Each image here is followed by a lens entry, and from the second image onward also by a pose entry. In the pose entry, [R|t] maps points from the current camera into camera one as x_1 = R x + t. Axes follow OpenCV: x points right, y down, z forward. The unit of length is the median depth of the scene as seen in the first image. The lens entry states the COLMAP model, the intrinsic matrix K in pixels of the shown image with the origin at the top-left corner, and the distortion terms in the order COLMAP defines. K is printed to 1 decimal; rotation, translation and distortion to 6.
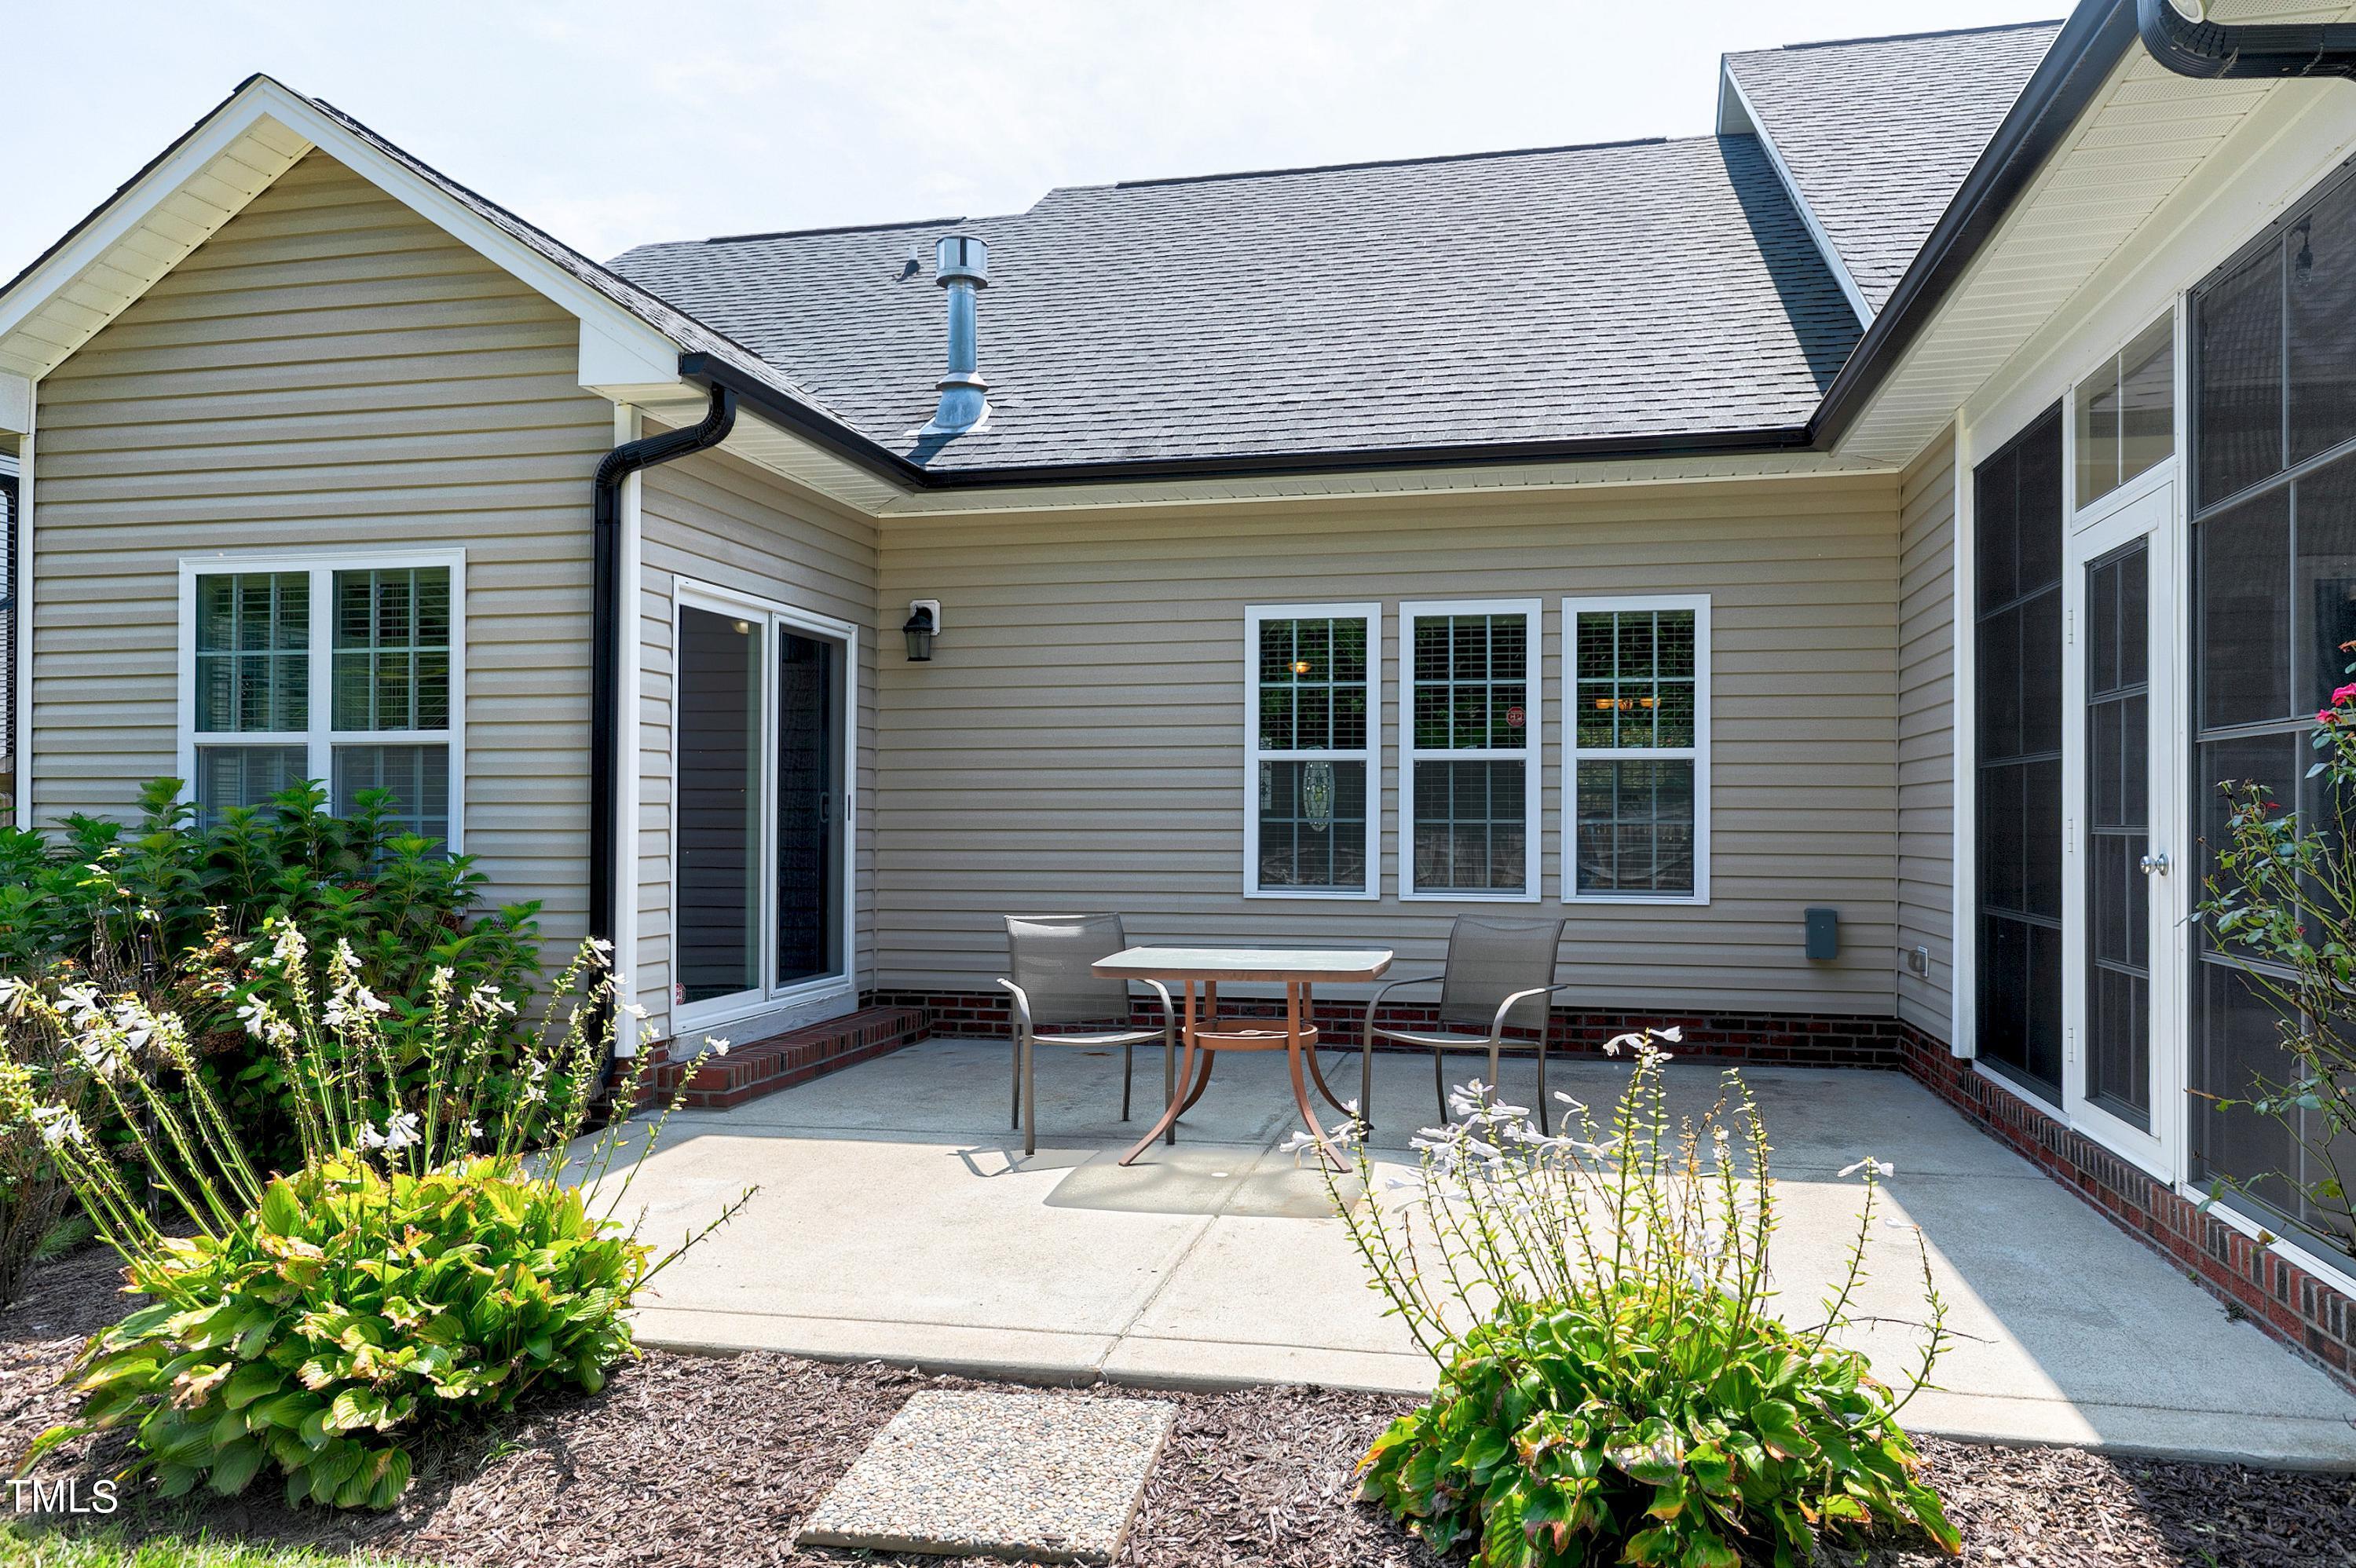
lens RADIAL K [[1516.3, 0, 1171.6], [0, 1516.3, 819.6], [0, 0, 1]] dist [0.003818, -0.001347]
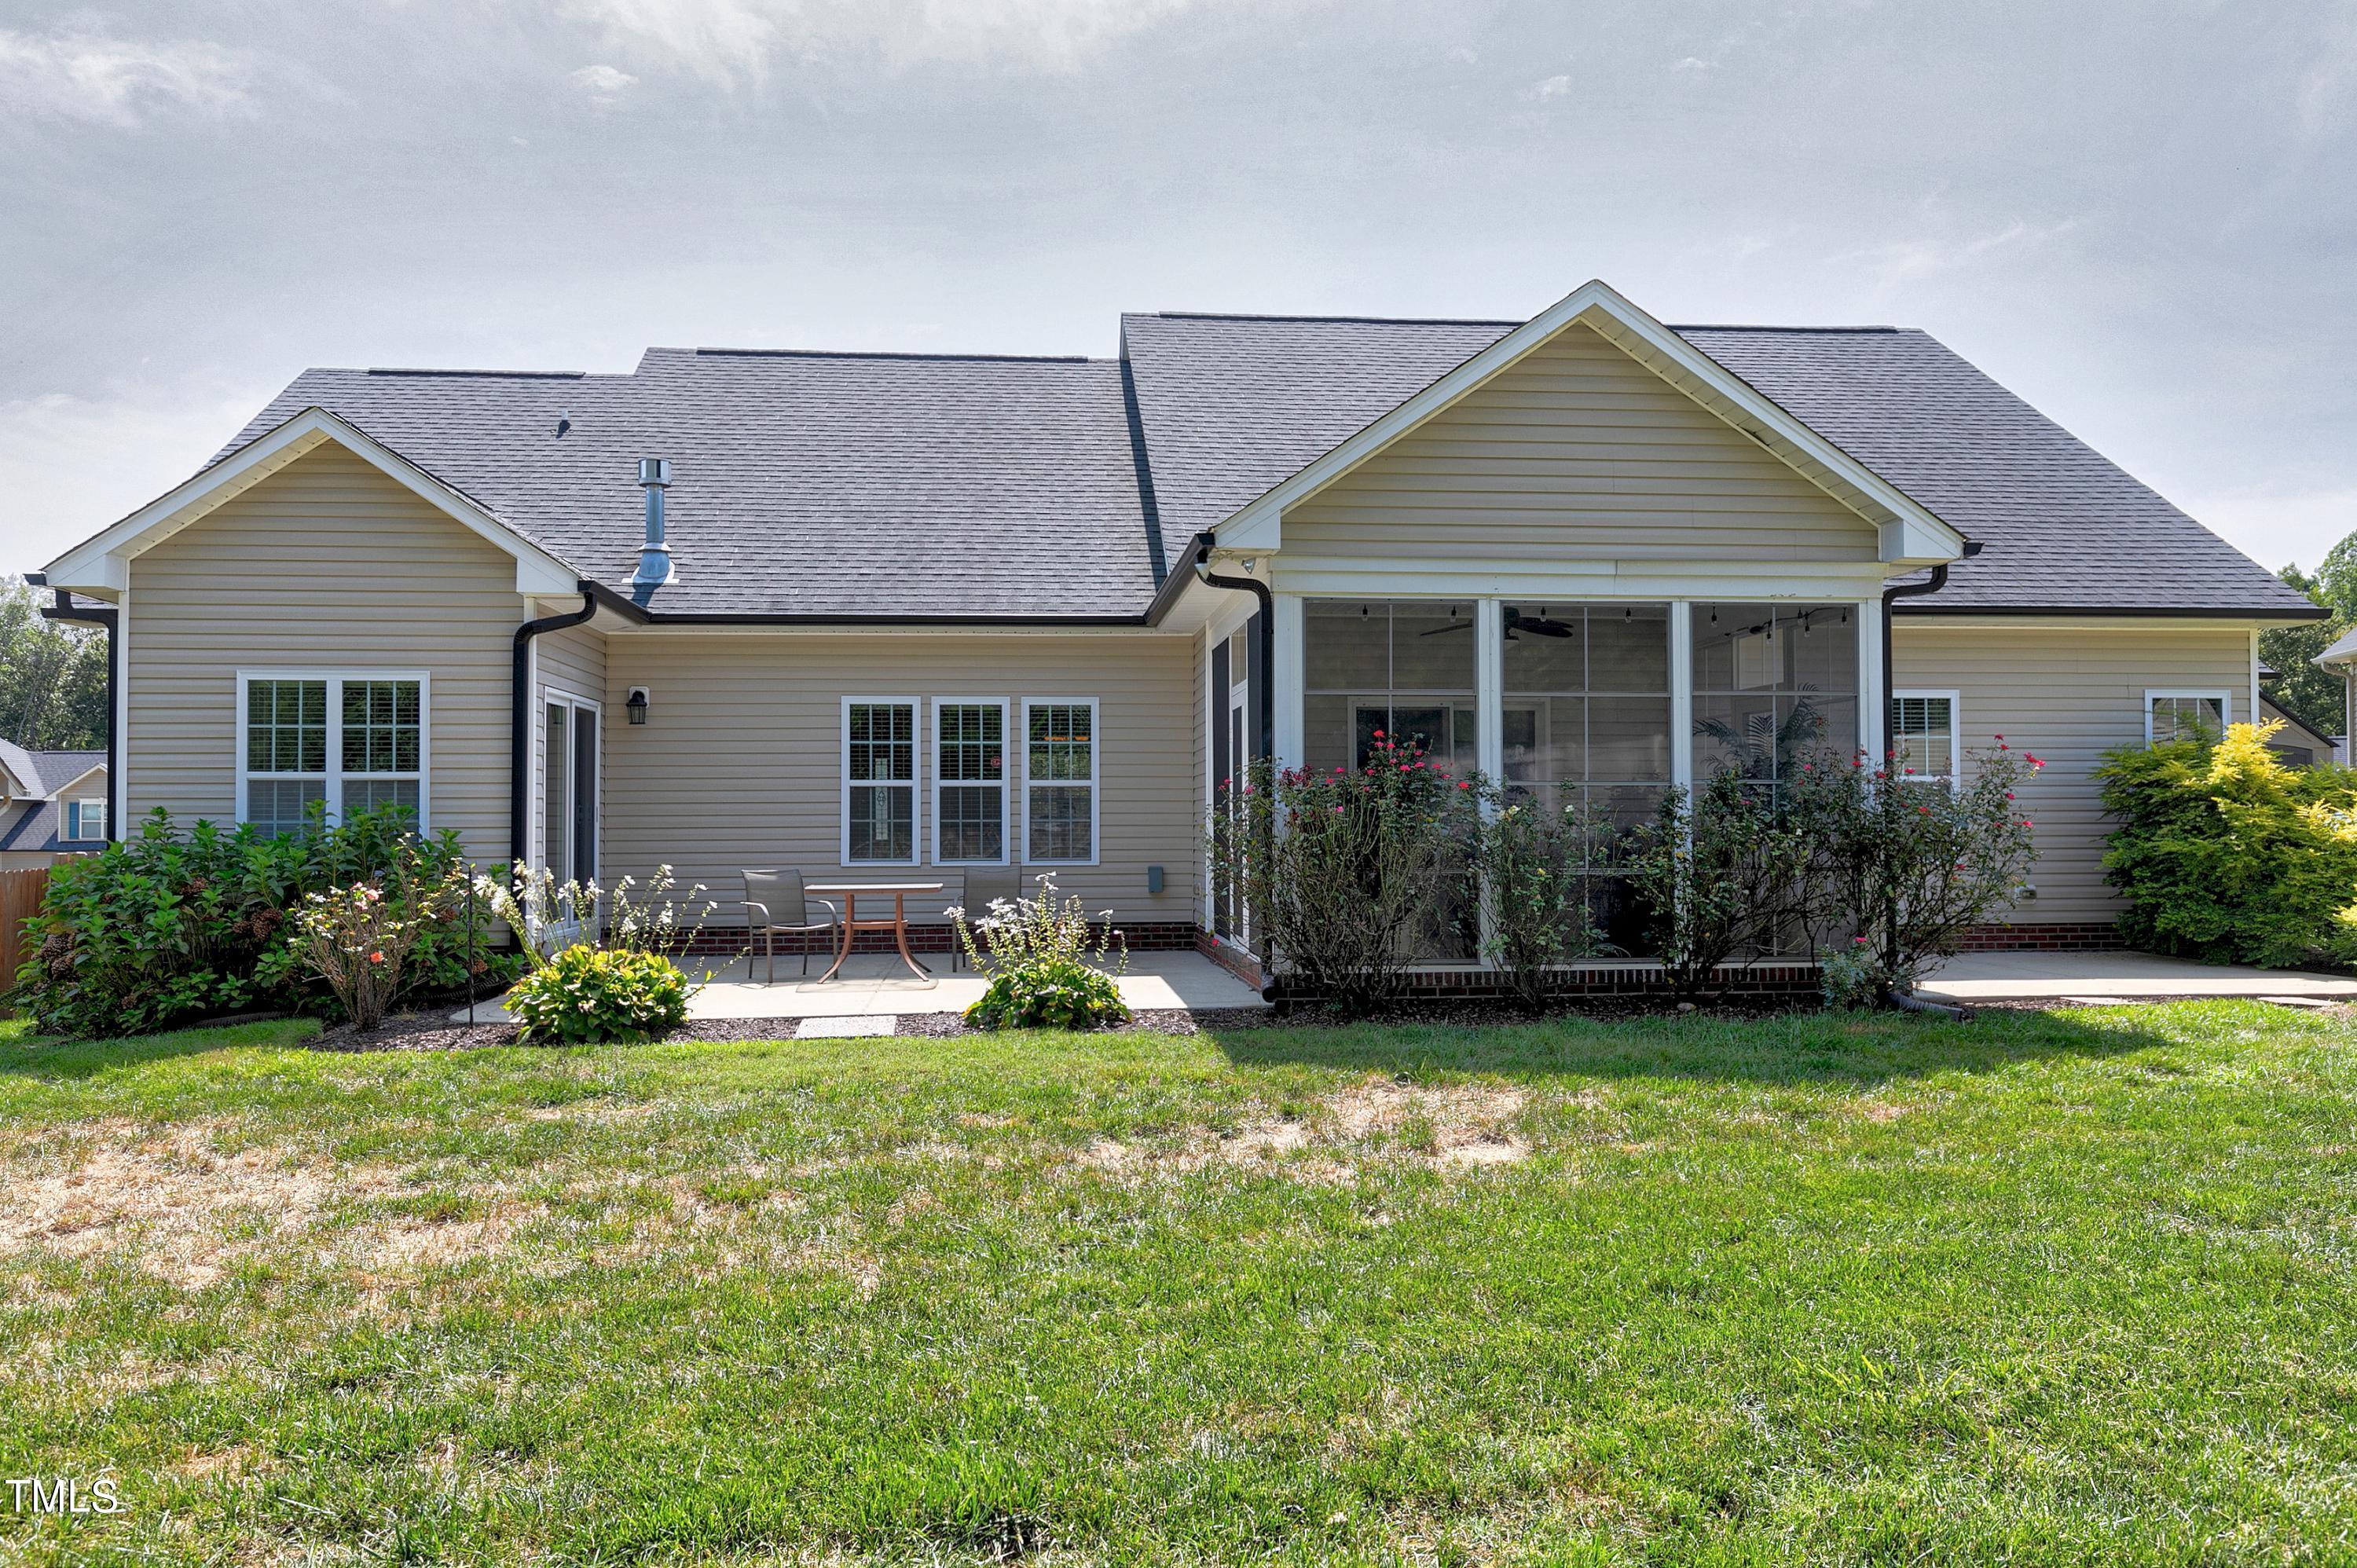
lens RADIAL K [[1741.5, 0, 1178.5], [0, 1741.5, 784.0], [0, 0, 1]] dist [-0.002908, -0.002372]
pose [[0.941732, 0.001687, 0.336359, -0.263117], [0.006599, 0.999702, -0.023490, 0.007584], [-0.336298, 0.024341, 0.941441, -1.011769]]
